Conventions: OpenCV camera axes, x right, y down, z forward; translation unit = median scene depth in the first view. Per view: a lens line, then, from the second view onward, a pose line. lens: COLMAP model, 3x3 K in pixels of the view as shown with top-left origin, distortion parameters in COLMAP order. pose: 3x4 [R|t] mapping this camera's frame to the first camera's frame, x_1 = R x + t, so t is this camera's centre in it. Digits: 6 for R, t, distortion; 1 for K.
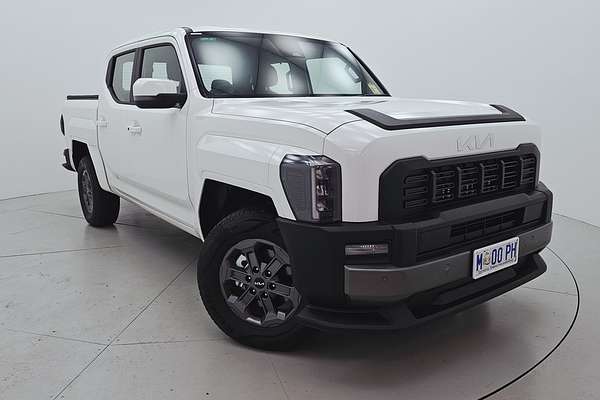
lens RADIAL K [[444.4, 0, 300.0], [0, 444.4, 200.0], [0, 0, 1]] dist [0.034900, -0.002067]
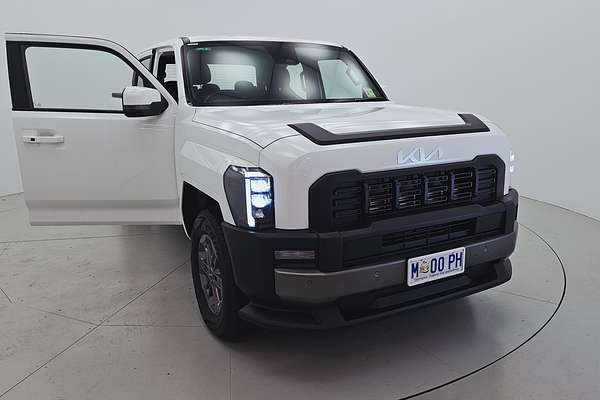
lens RADIAL K [[441.9, 0, 300.0], [0, 441.9, 200.0], [0, 0, 1]] dist [0.050379, -0.000126]
pose [[0.990458, 0.029366, -0.134647, 0.263012], [-0.025929, 0.999293, 0.027207, -0.045859], [0.135351, -0.023456, 0.990520, -0.061094]]
